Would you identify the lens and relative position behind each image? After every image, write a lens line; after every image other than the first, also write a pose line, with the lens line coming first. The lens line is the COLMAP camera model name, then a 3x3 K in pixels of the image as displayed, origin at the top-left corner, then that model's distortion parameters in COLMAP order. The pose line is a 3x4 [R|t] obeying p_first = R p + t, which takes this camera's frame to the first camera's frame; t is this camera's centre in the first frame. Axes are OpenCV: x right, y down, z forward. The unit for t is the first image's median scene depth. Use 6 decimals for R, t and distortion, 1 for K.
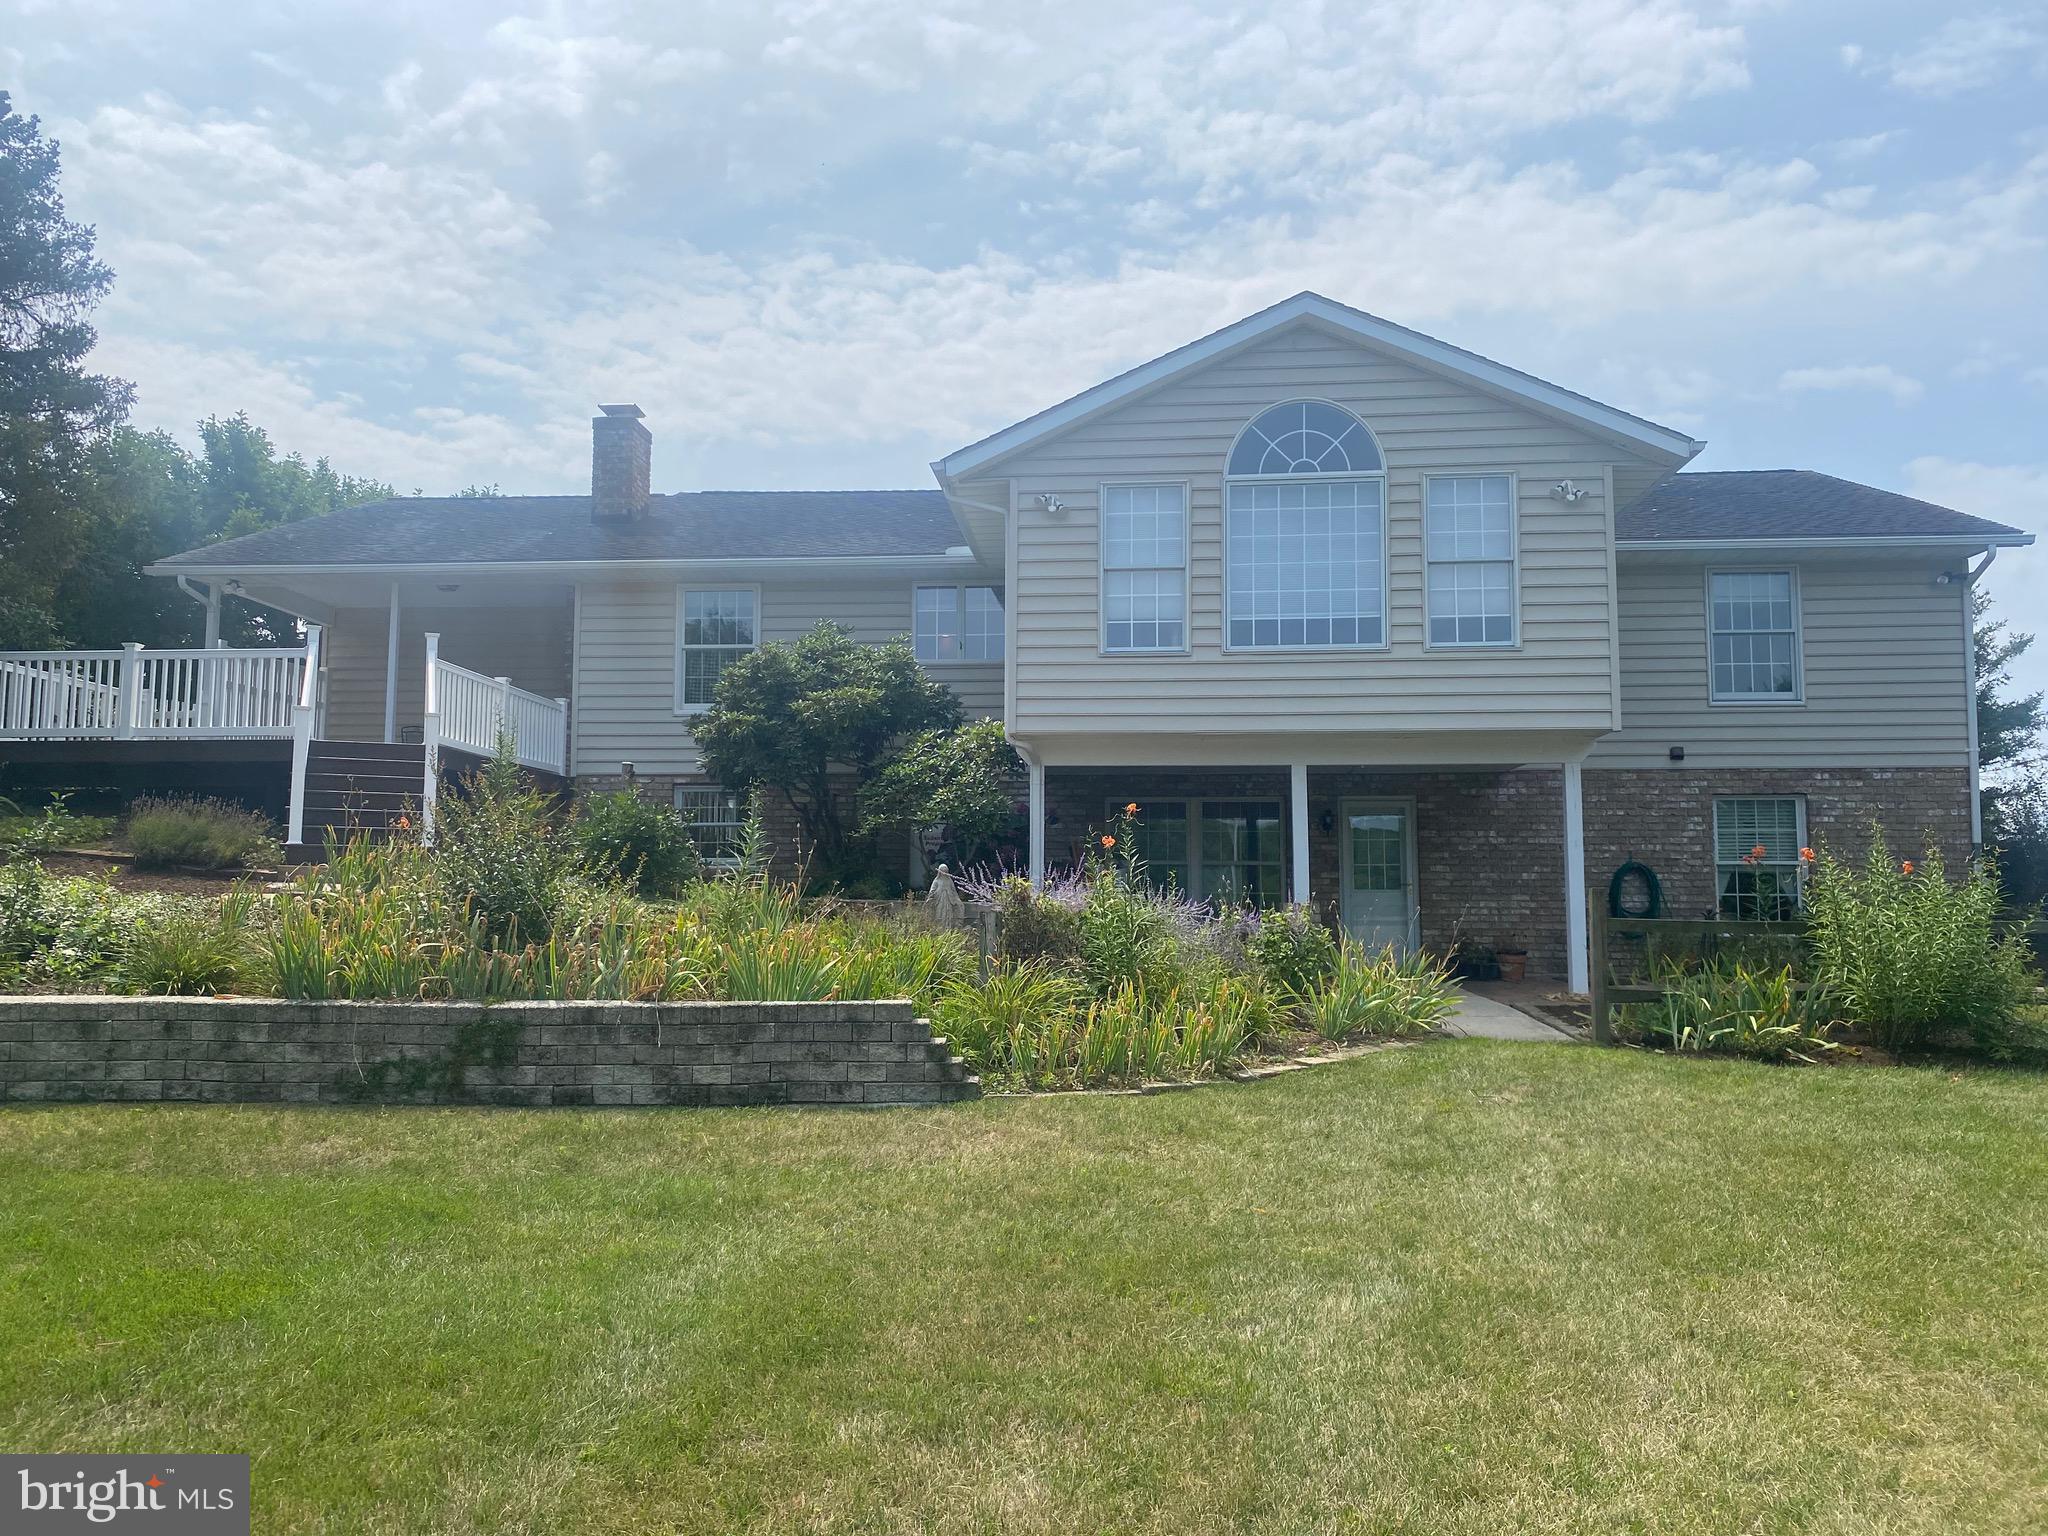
lens RADIAL K [[1521.0, 0, 979.0], [0, 1521.0, 751.0], [0, 0, 1]] dist [0.054235, -0.066030]
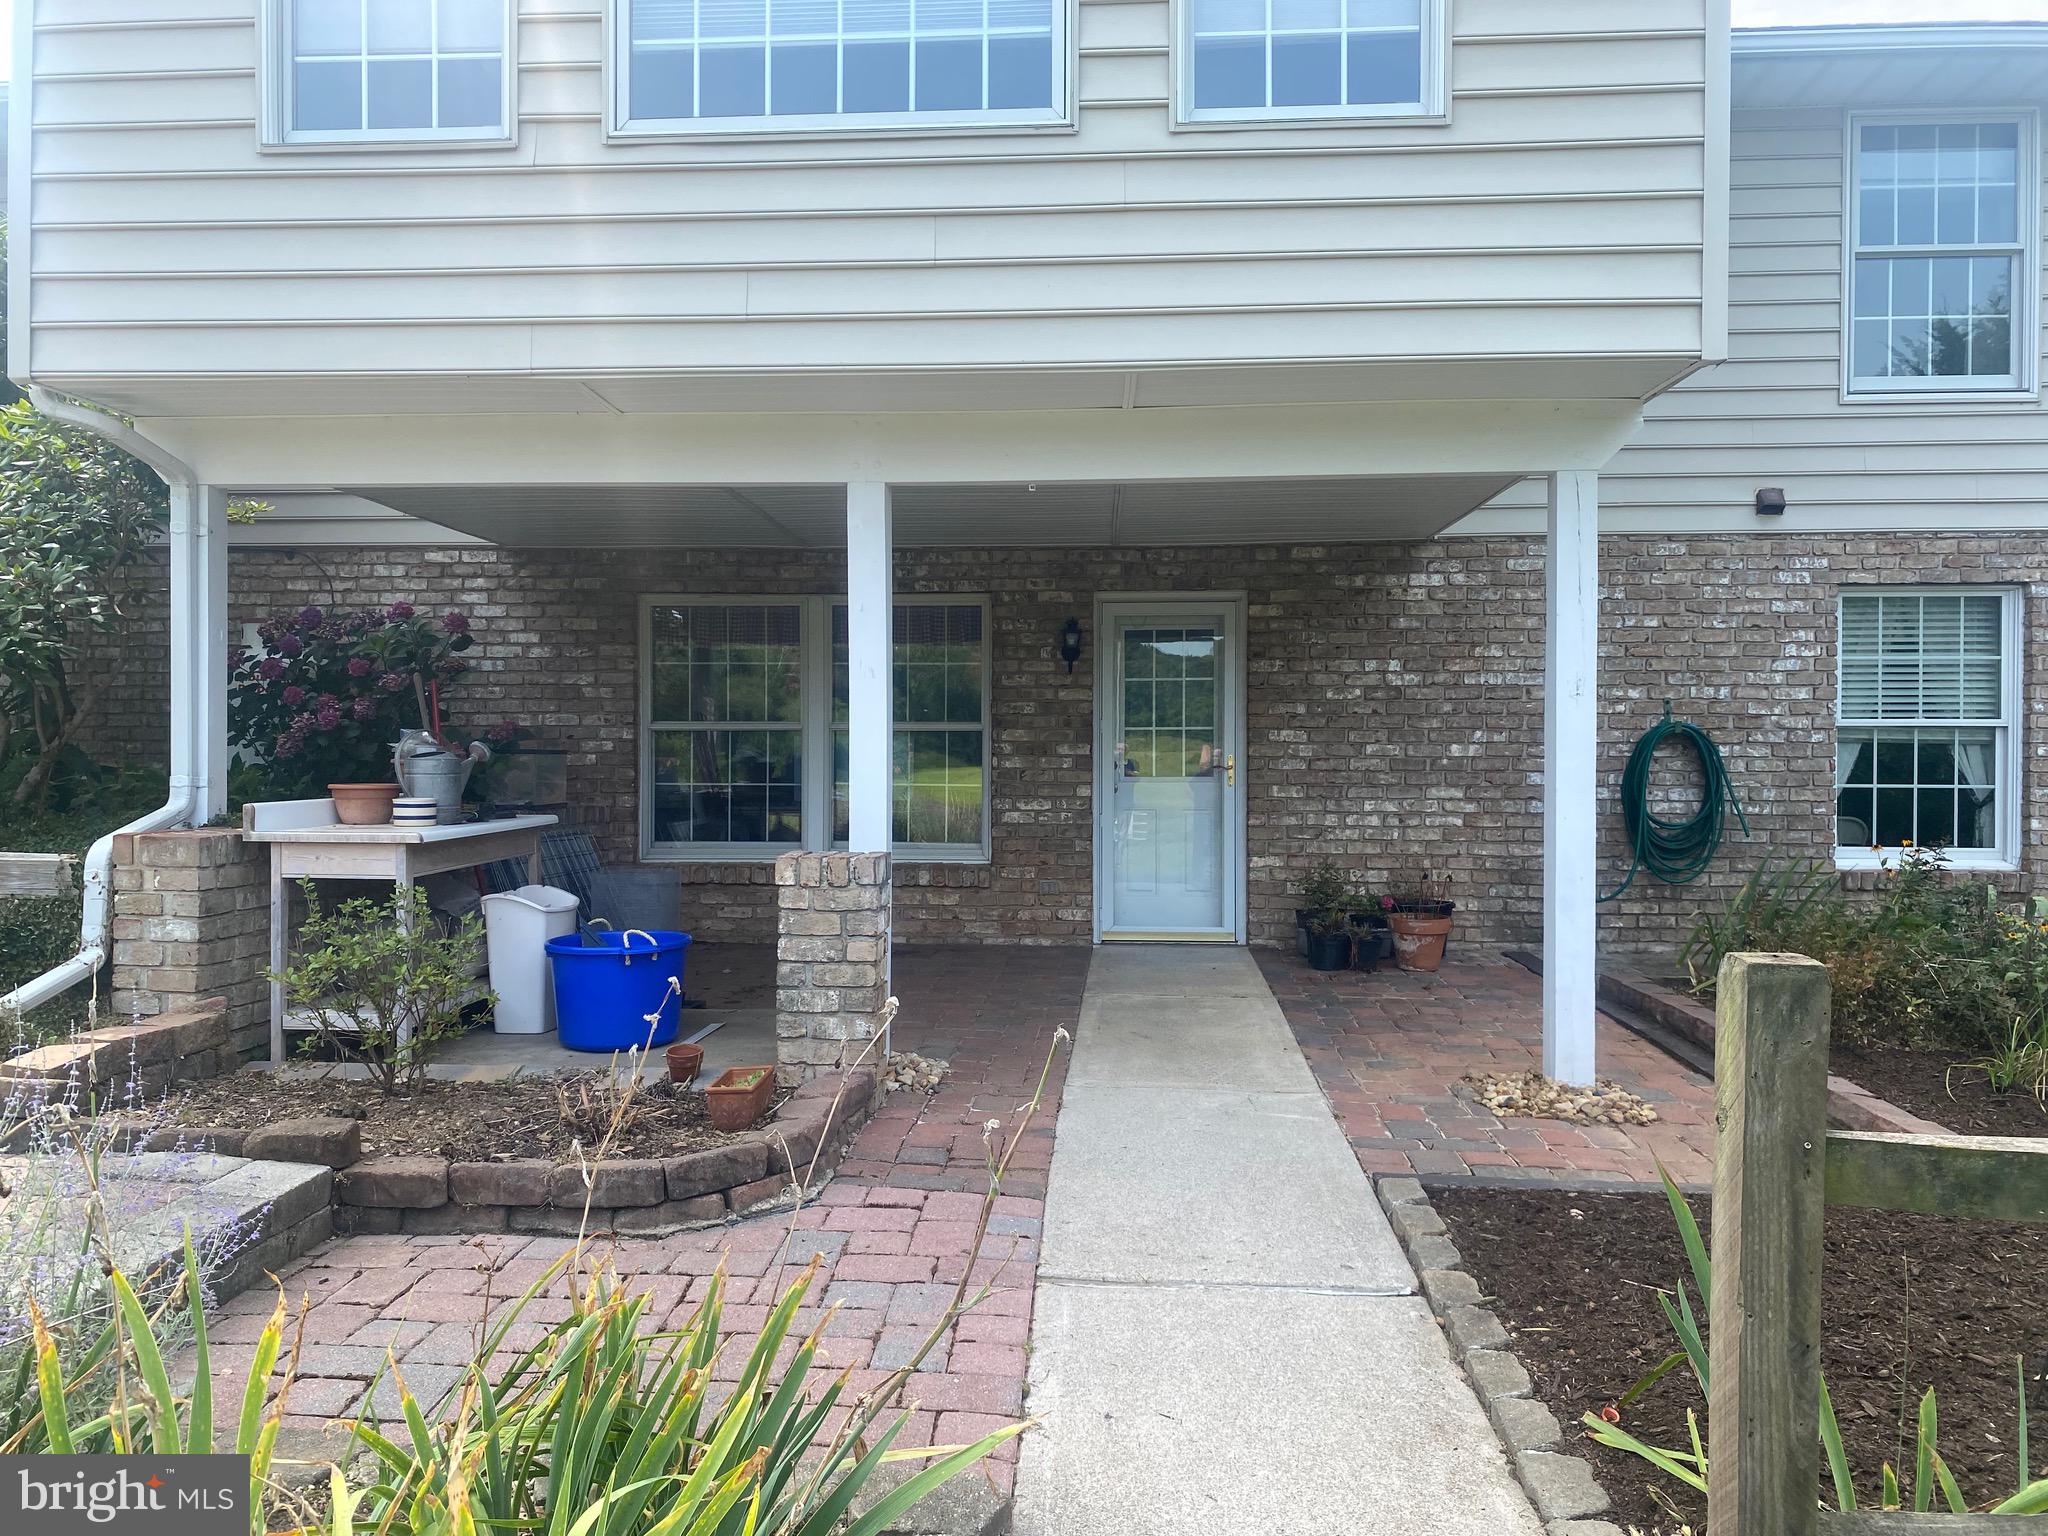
lens RADIAL K [[1521.0, 0, 979.0], [0, 1521.0, 751.0], [0, 0, 1]] dist [0.054235, -0.066030]
pose [[0.999730, -0.001564, 0.023194, 0.189690], [-0.000822, 0.994729, 0.102535, 0.030899], [-0.023232, -0.102527, 0.994459, 0.507564]]
